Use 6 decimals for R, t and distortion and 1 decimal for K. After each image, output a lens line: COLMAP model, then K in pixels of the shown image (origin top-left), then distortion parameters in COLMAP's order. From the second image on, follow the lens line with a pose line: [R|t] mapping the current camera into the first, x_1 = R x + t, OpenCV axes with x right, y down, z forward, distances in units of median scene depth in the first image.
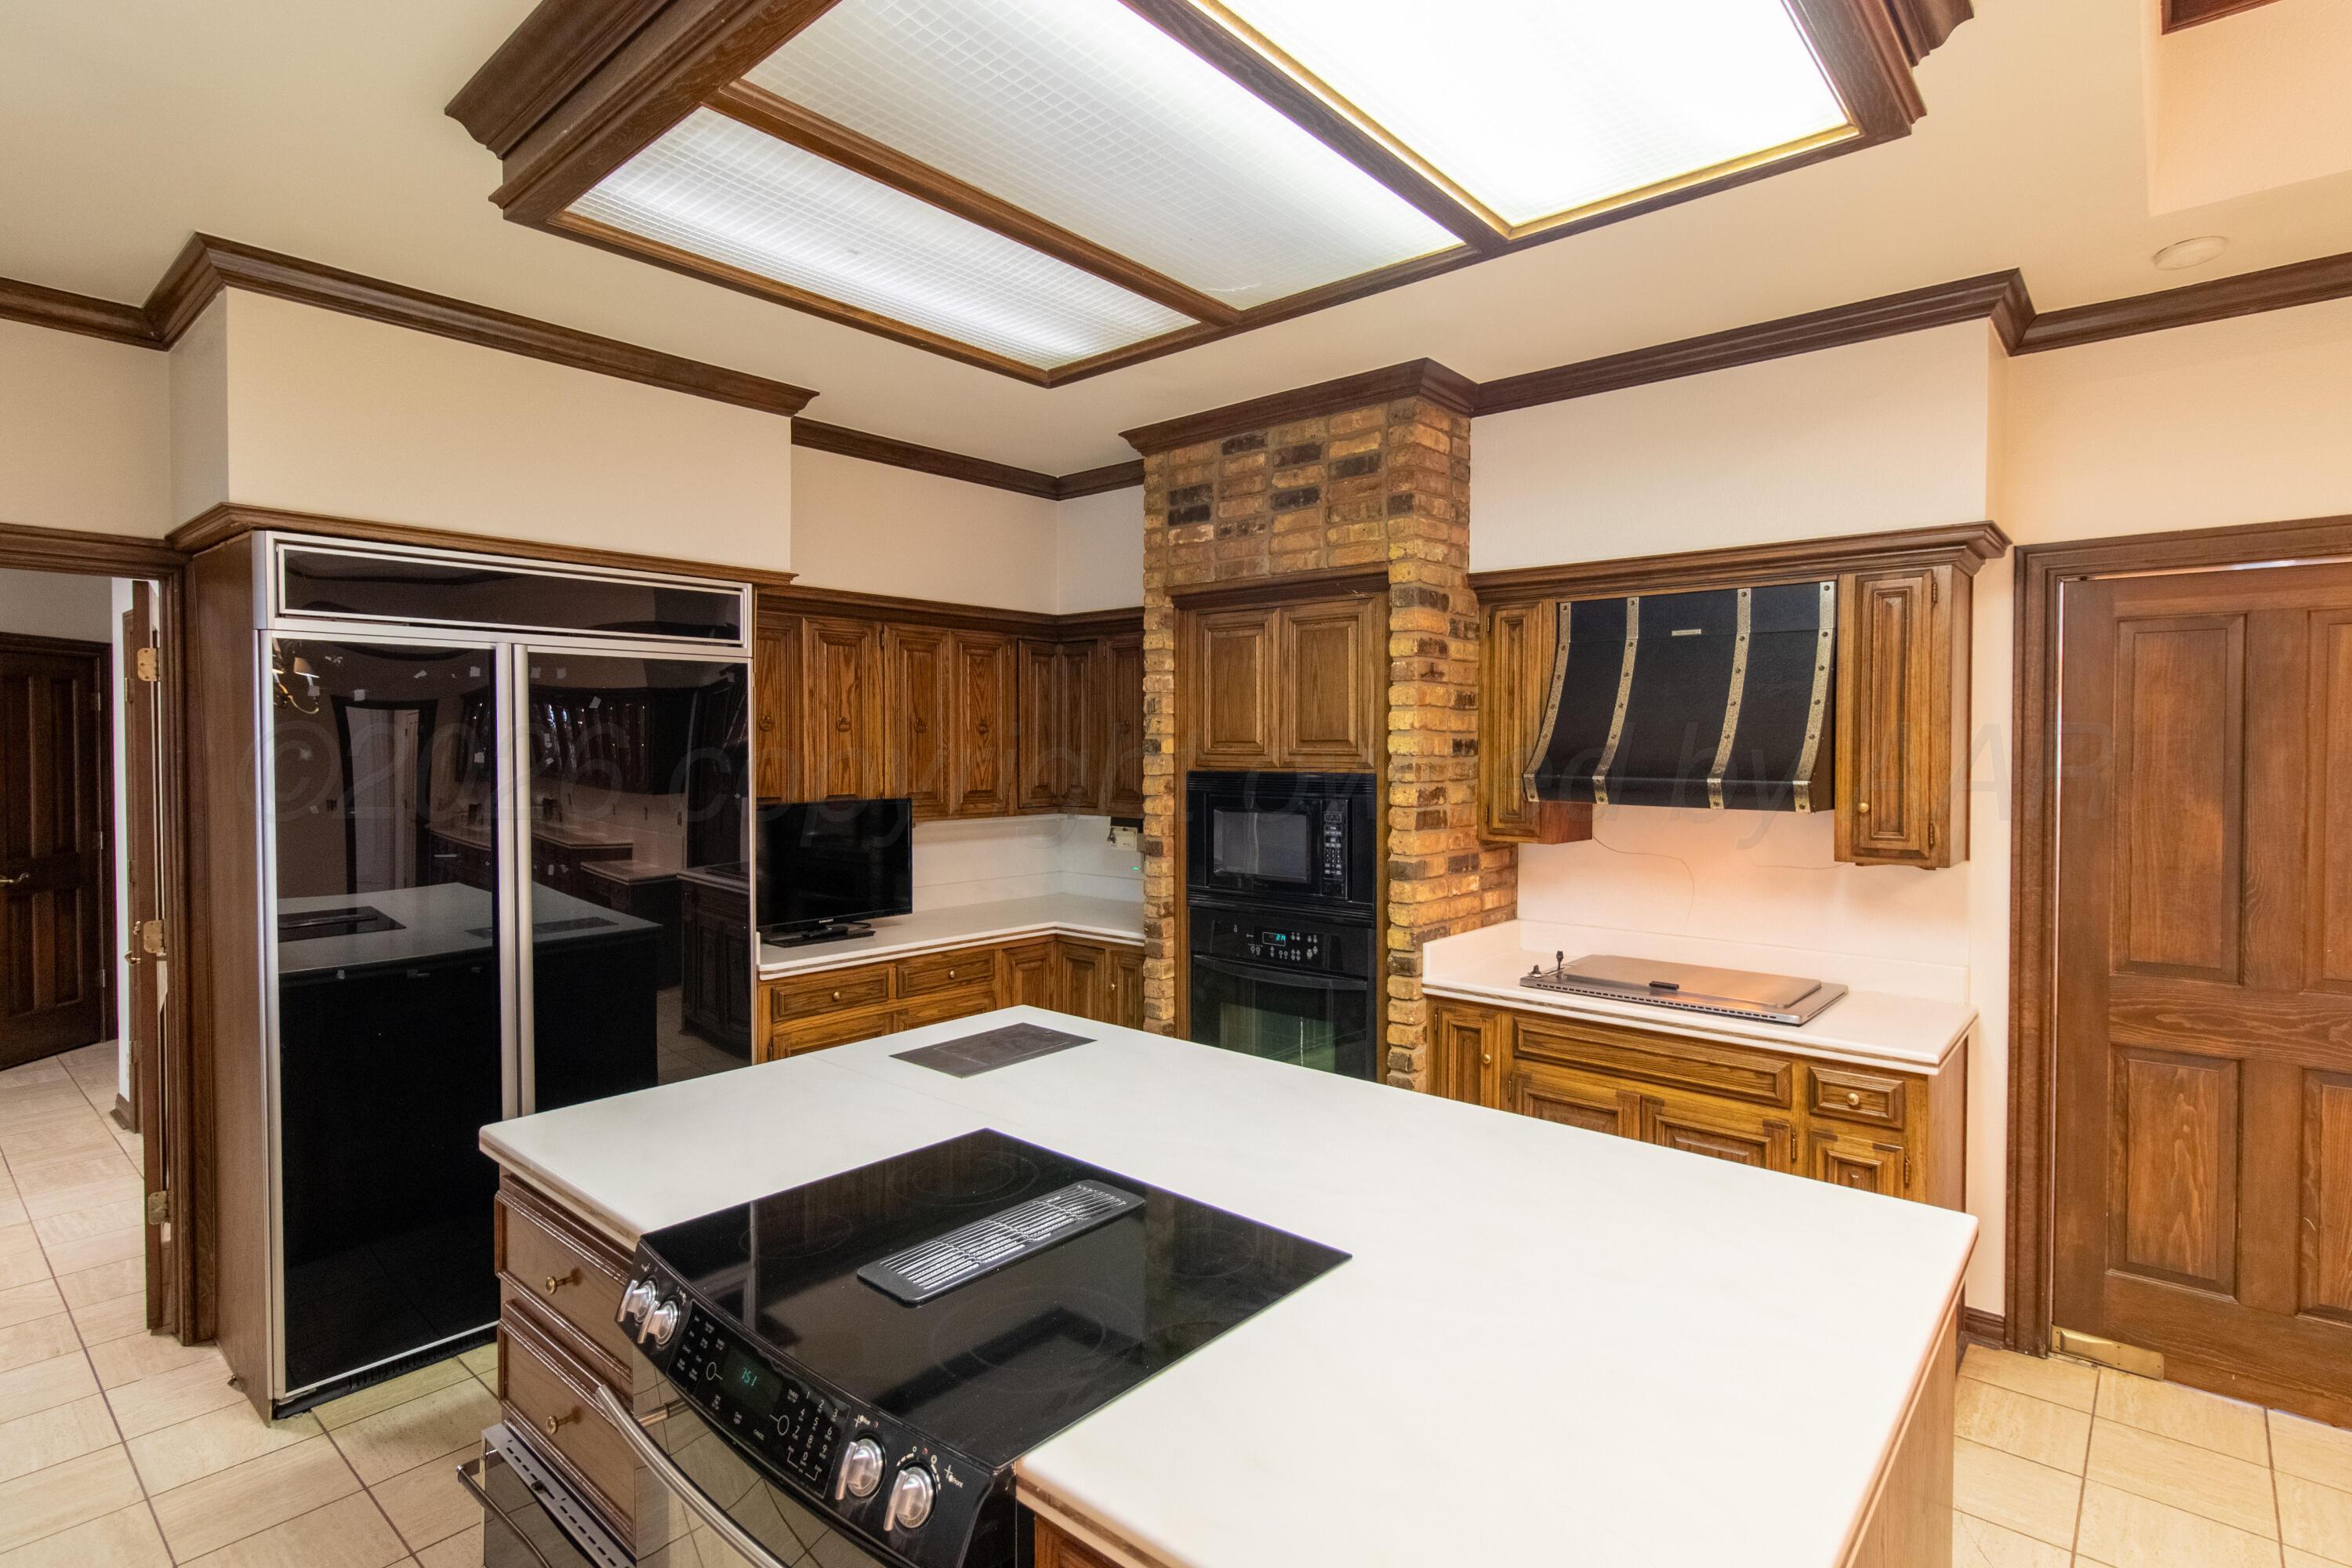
lens RADIAL K [[1126.9, 0, 1139.0], [0, 1126.9, 767.9], [0, 0, 1]] dist [0.003194, 0.000014]
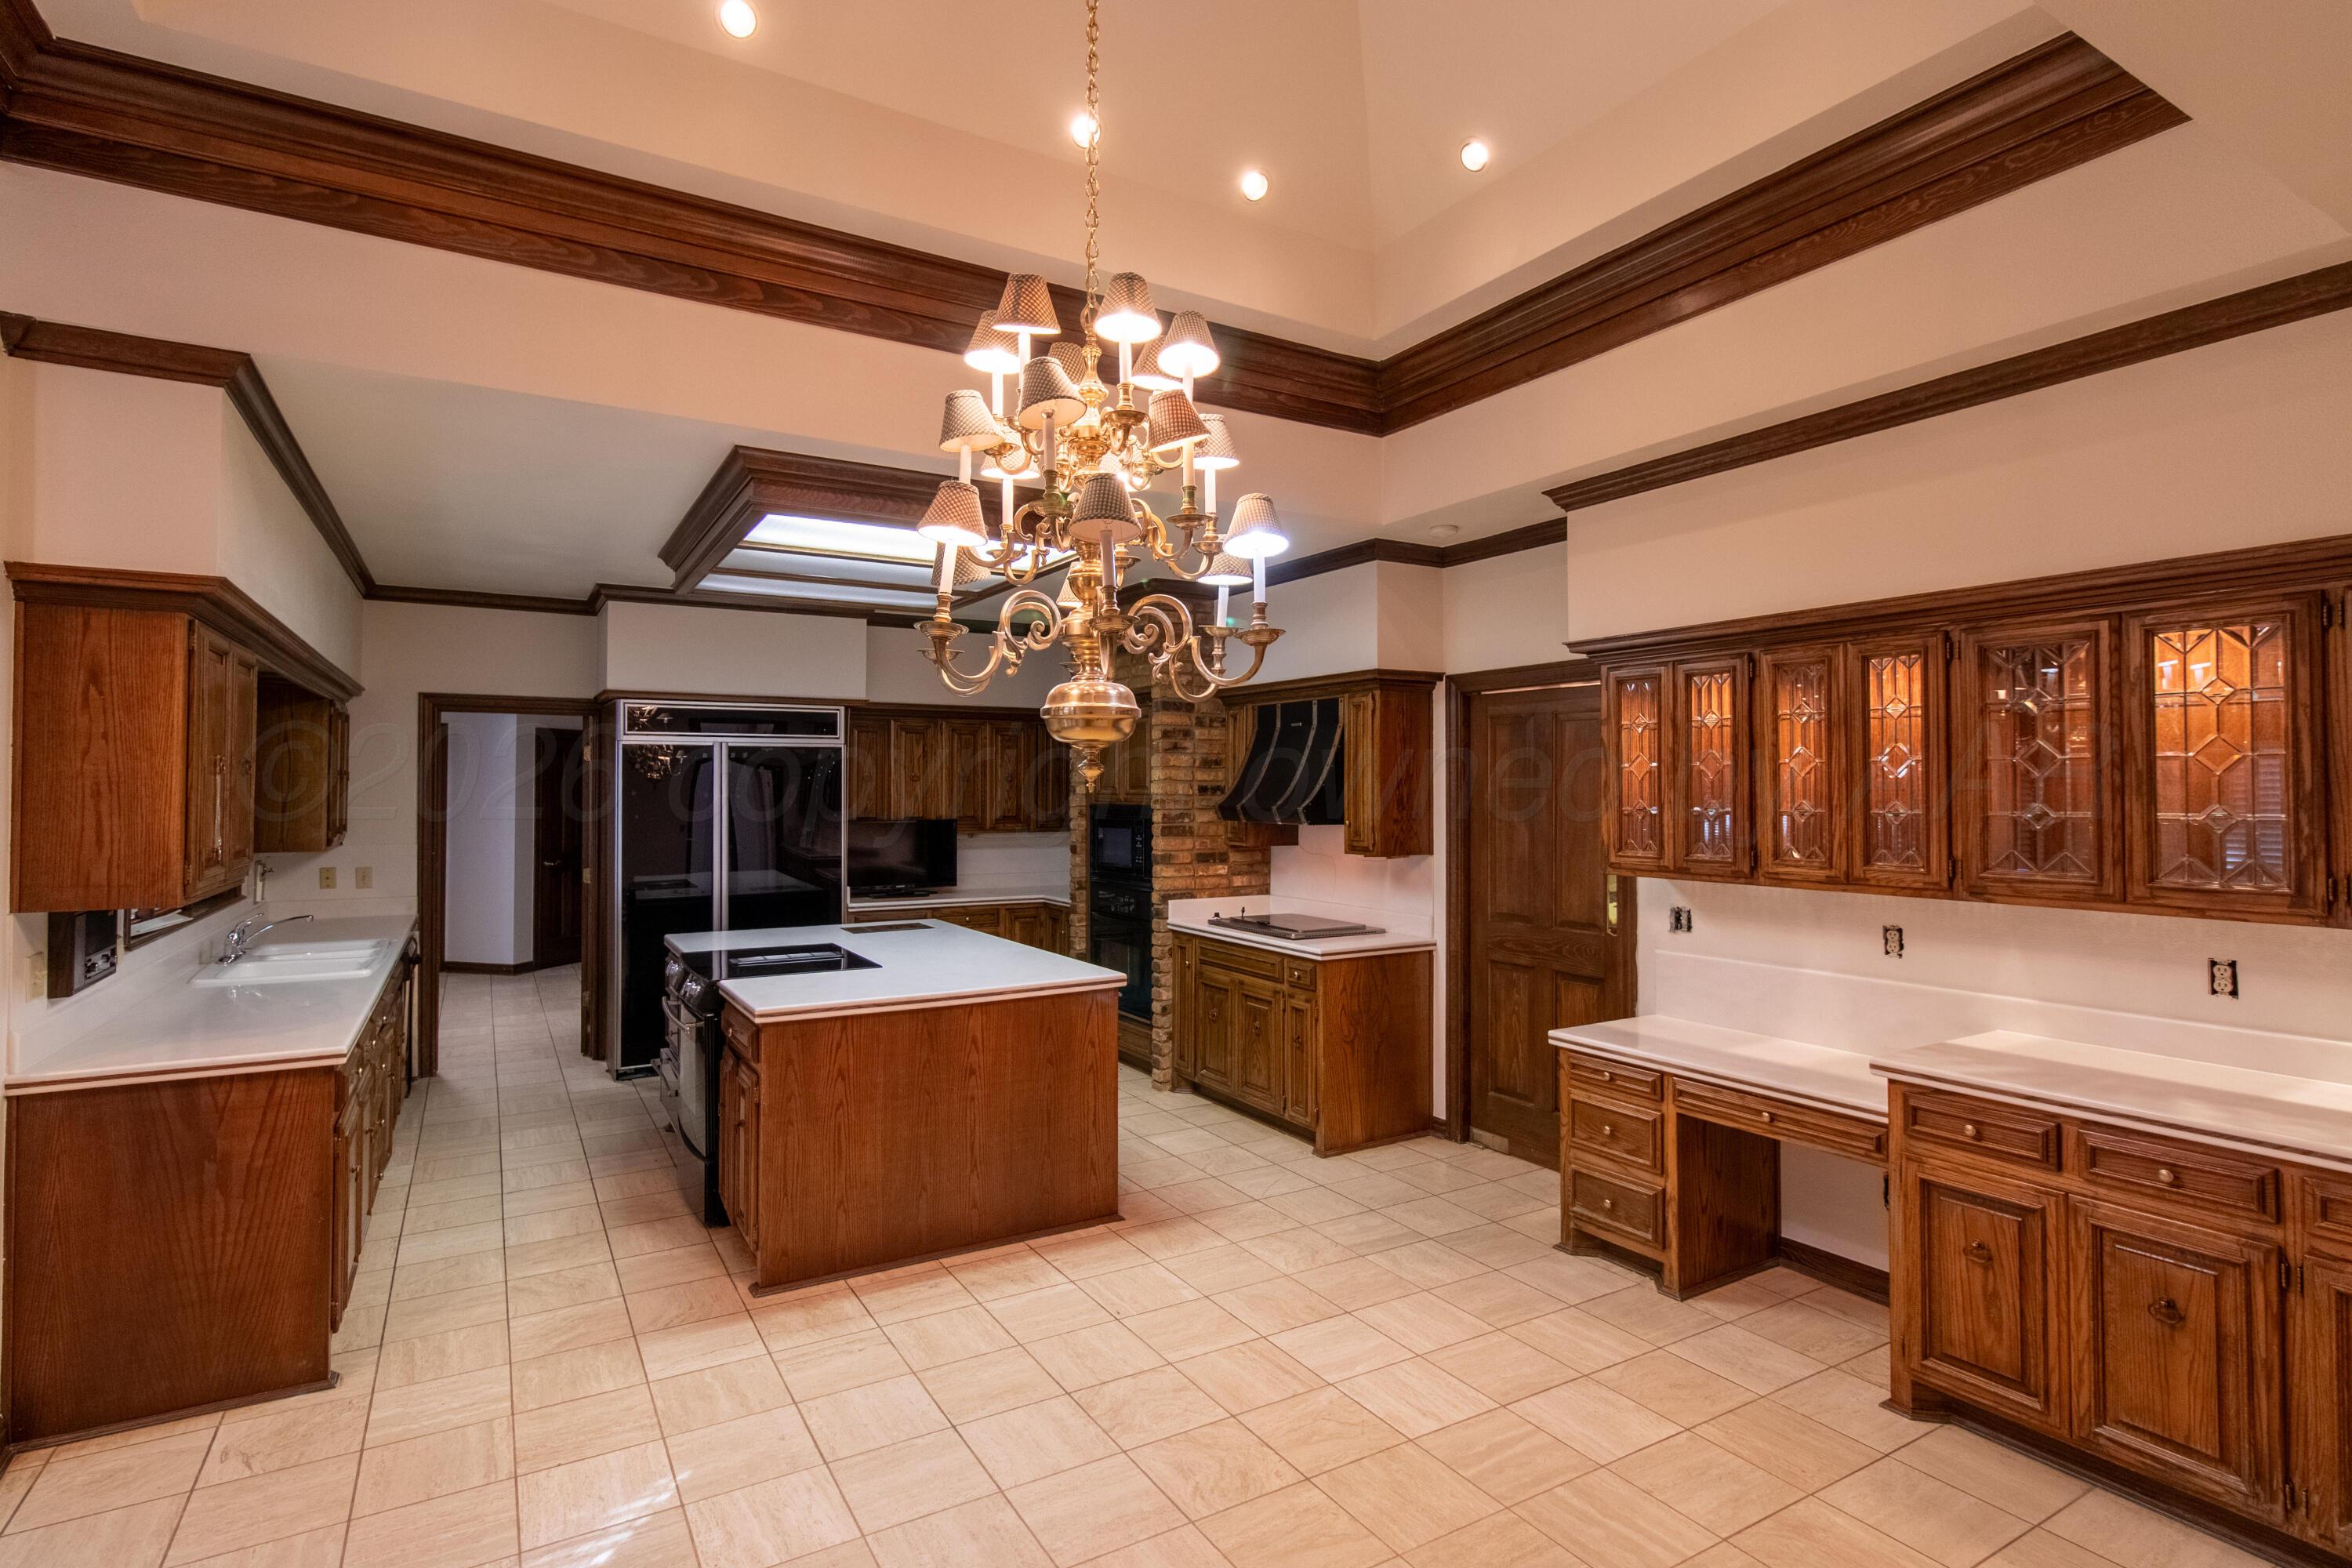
lens RADIAL K [[1103.5, 0, 1173.6], [0, 1103.5, 779.1], [0, 0, 1]] dist [0.013213, -0.000859]
pose [[0.956303, -0.003412, -0.292356, 0.757980], [-0.005156, 0.999580, -0.028533, 0.014245], [0.292331, 0.028793, 0.955884, -0.655034]]
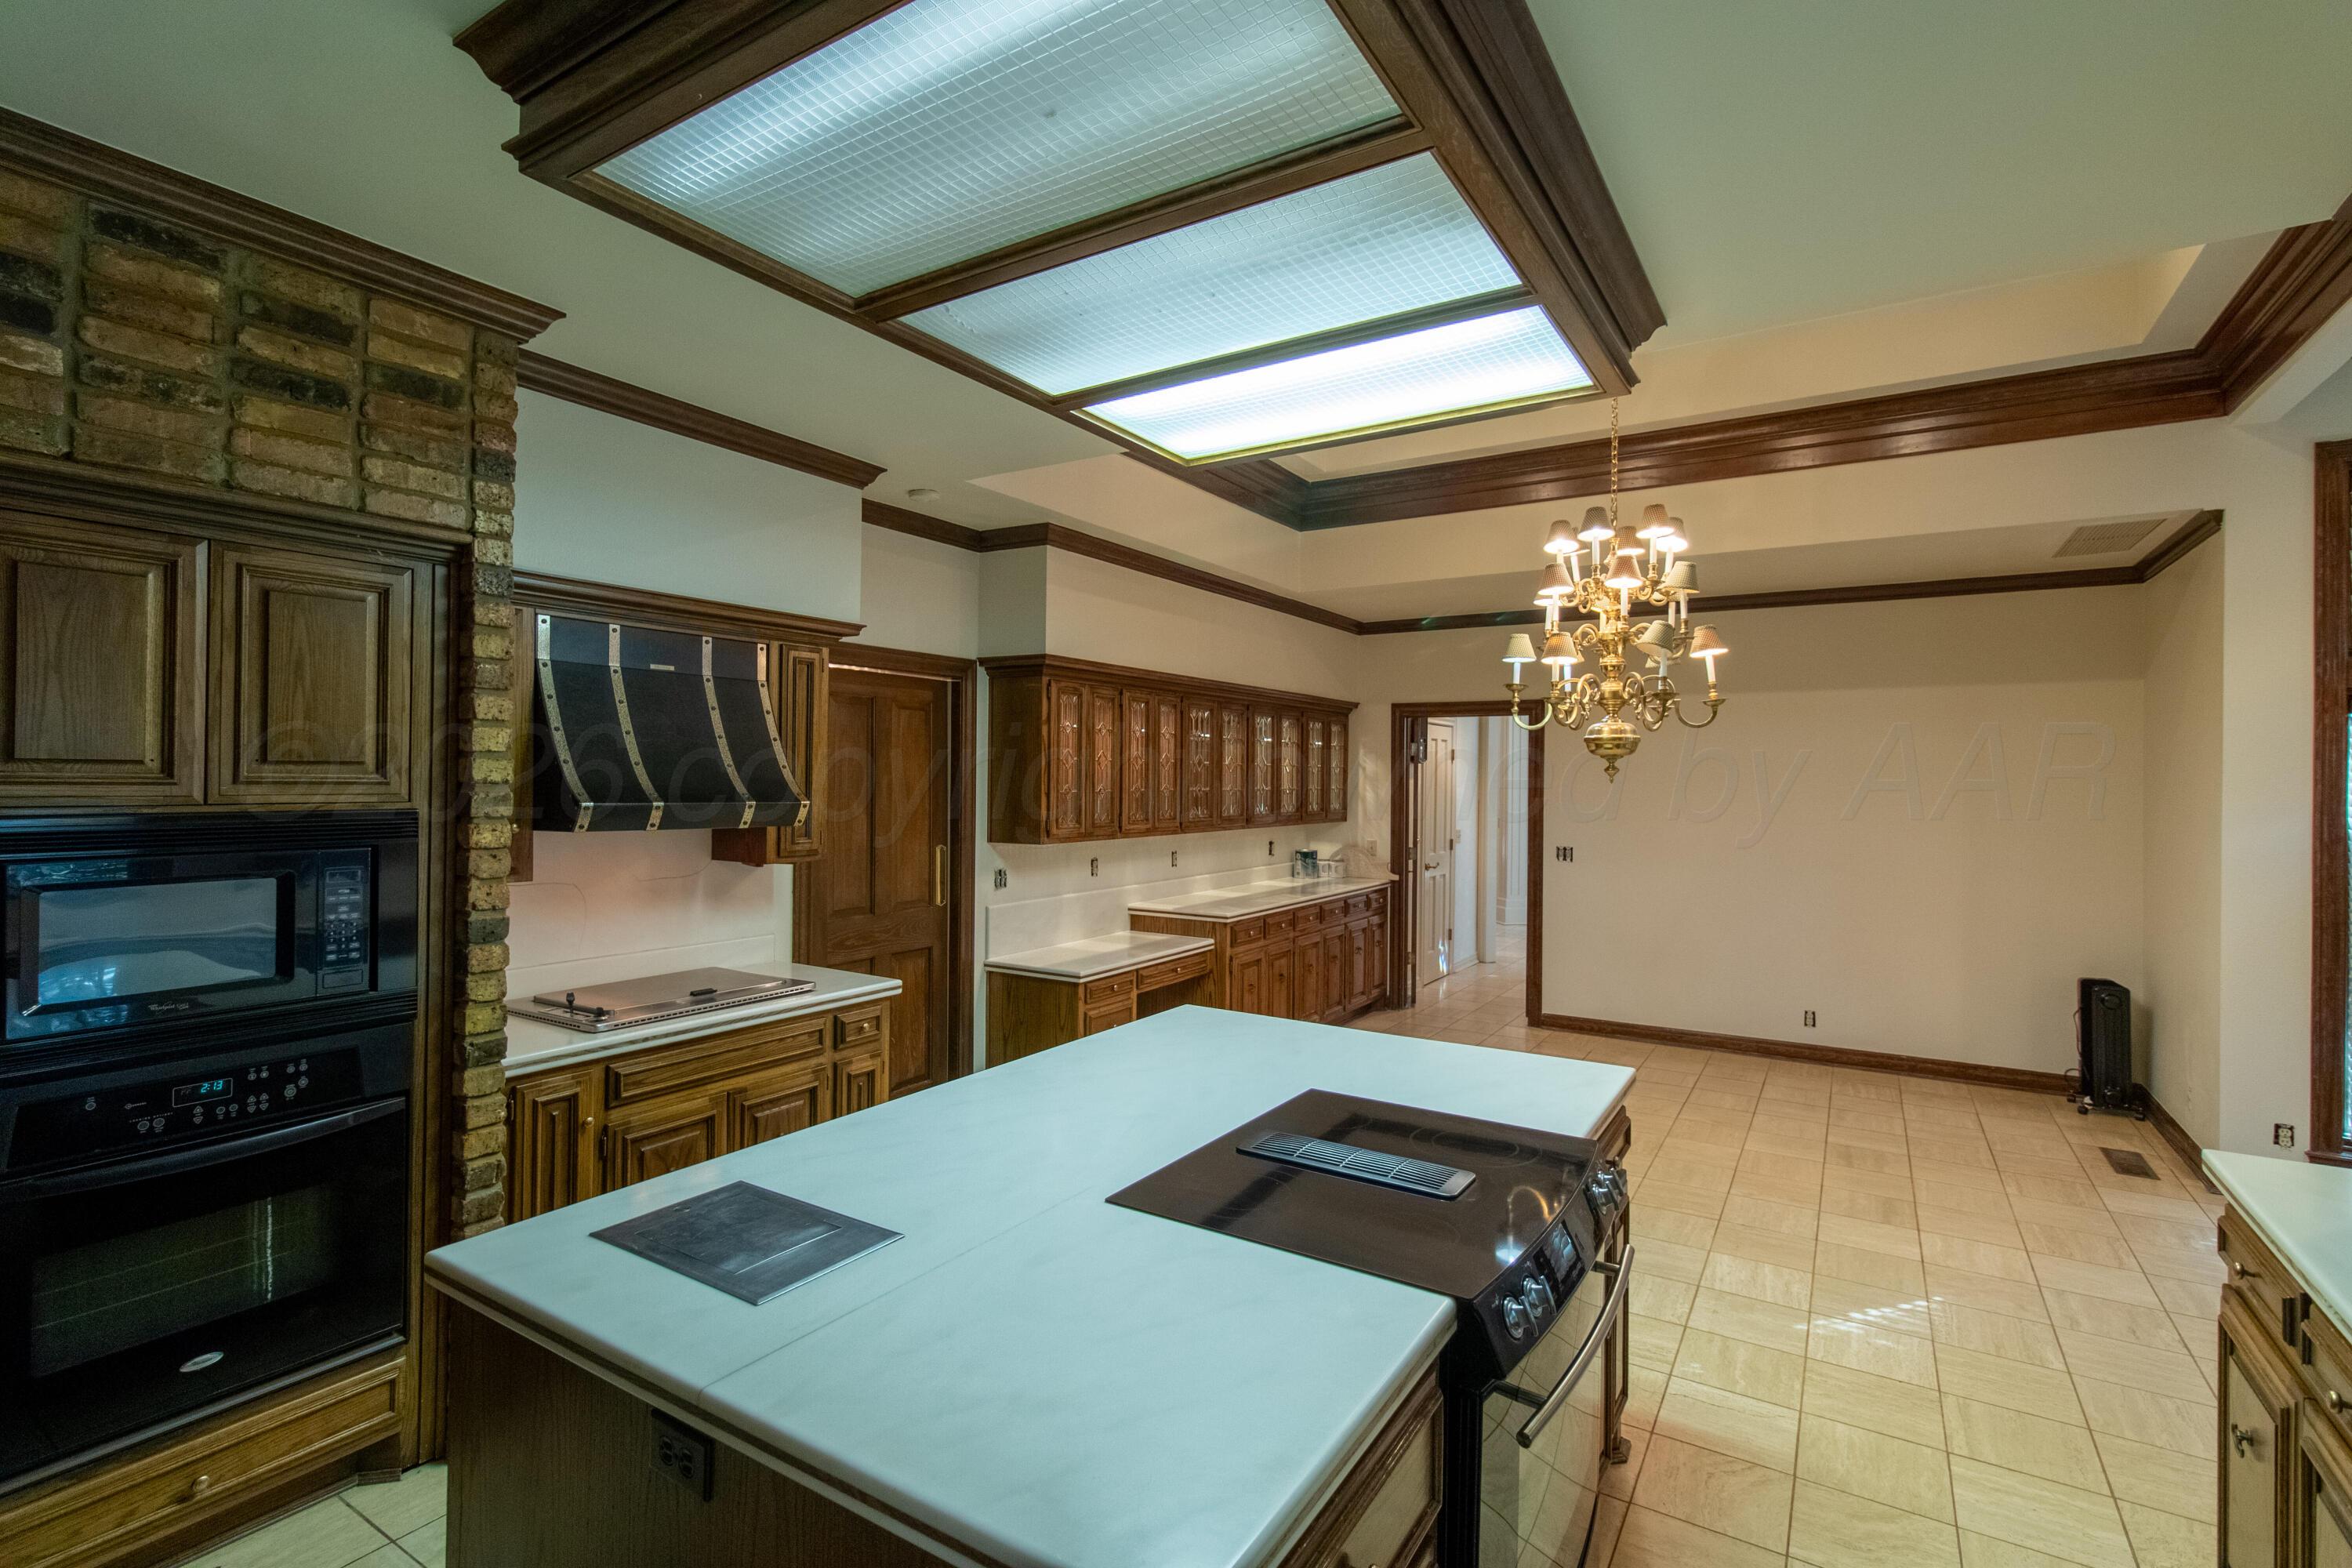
lens RADIAL K [[1106.3, 0, 1213.4], [0, 1106.3, 779.1], [0, 0, 1]] dist [0.012489, -0.000235]
pose [[-0.182860, -0.003711, 0.983132, -0.614597], [0.010280, 0.999931, 0.005687, -0.013380], [-0.983085, 0.011146, -0.182809, 0.635356]]
